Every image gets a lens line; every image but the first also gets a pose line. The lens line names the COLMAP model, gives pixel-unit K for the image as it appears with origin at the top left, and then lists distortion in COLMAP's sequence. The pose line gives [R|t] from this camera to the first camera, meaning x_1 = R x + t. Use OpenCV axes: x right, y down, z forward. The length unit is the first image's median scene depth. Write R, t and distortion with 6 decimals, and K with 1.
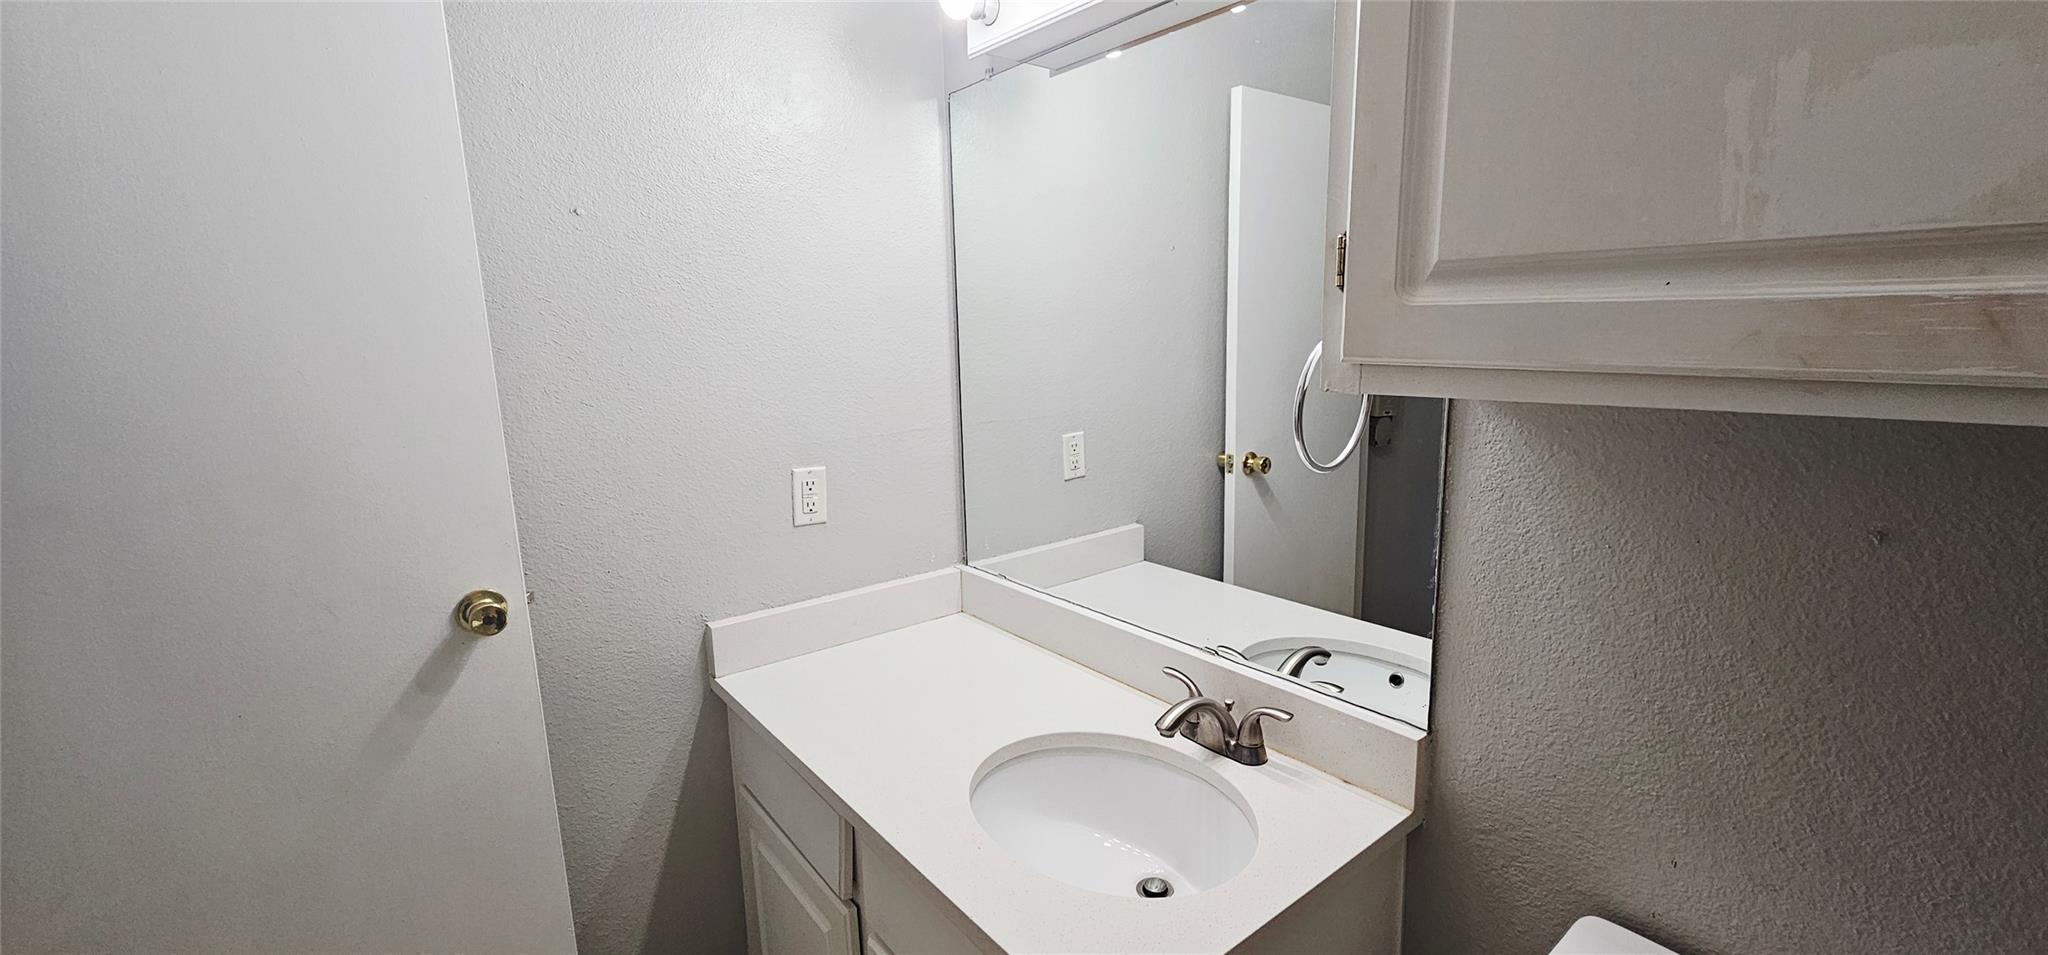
lens RADIAL K [[835.2, 0, 1034.7], [0, 835.2, 473.3], [0, 0, 1]] dist [-0.000832, 0.000039]
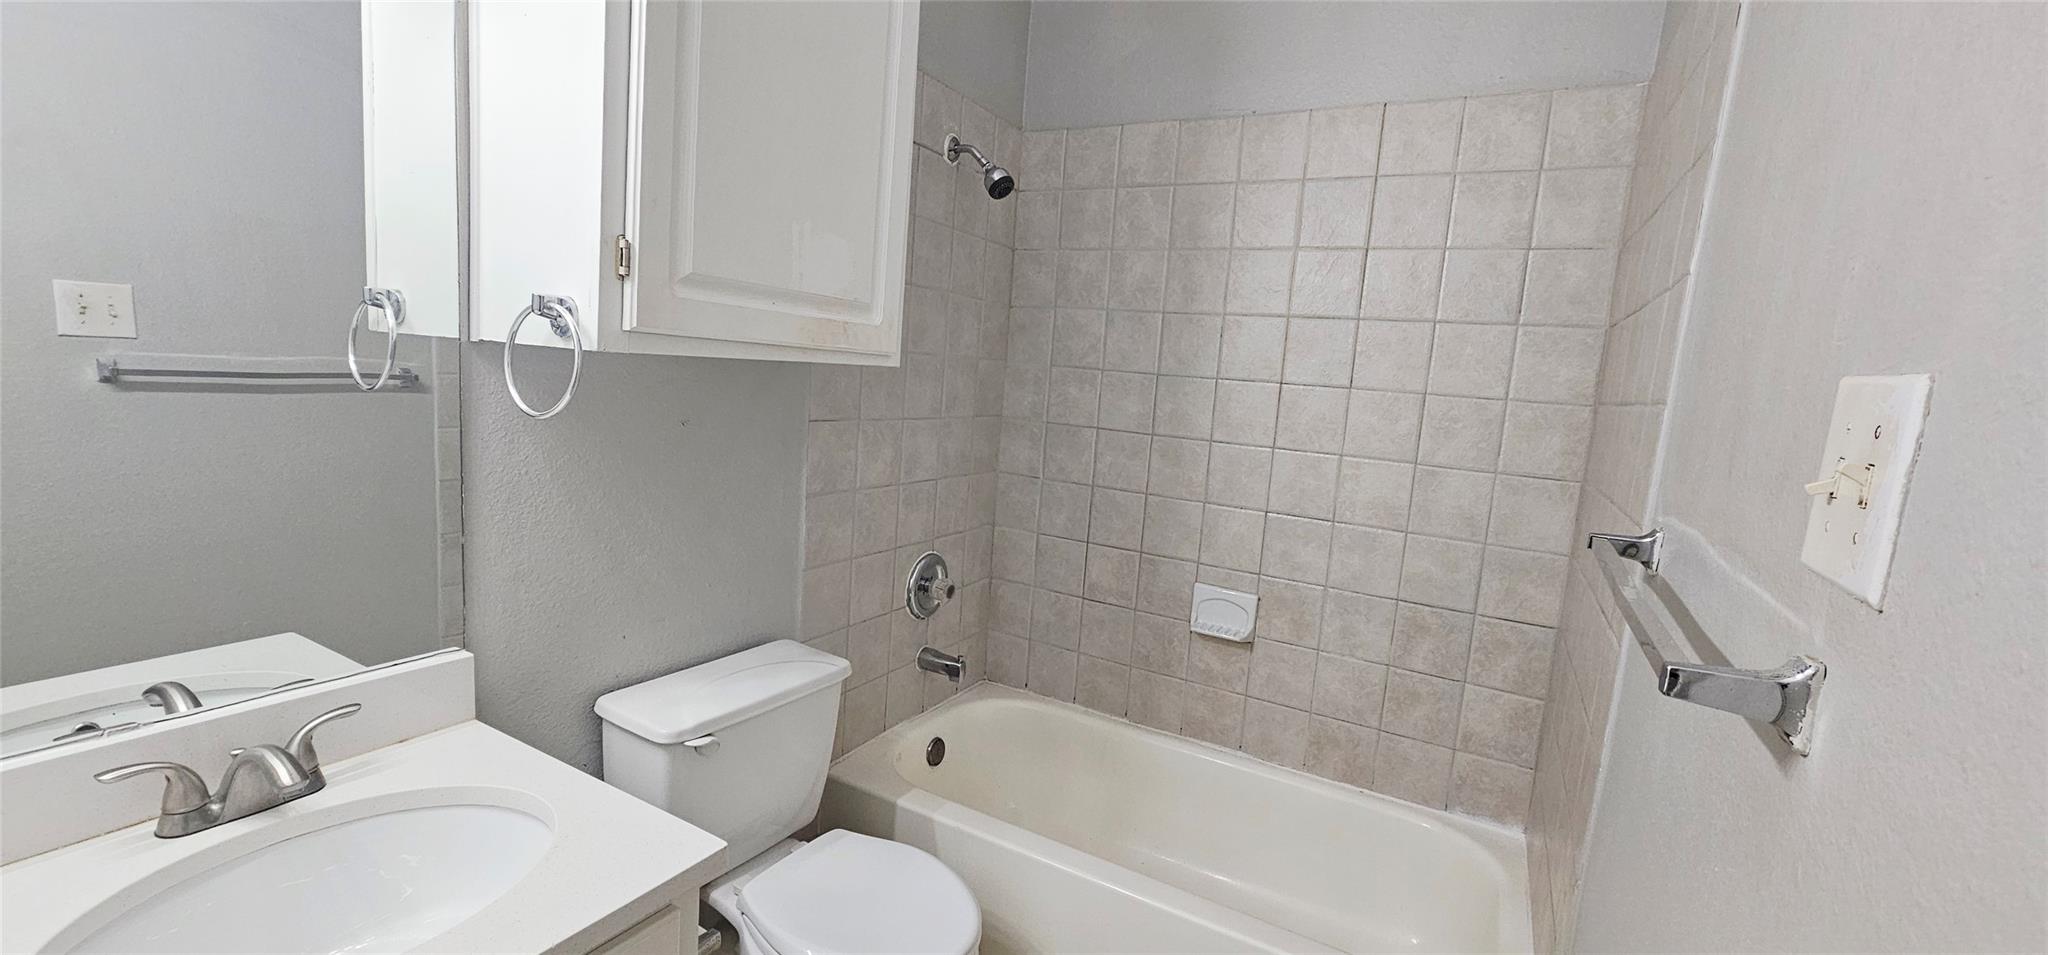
lens RADIAL K [[835.2, 0, 1034.7], [0, 835.2, 473.3], [0, 0, 1]] dist [-0.000832, 0.000039]
pose [[-0.378678, -0.123579, 0.917241, -1.292191], [0.093546, 0.980860, 0.170770, -0.079238], [-0.920789, 0.150471, -0.359870, 0.984229]]
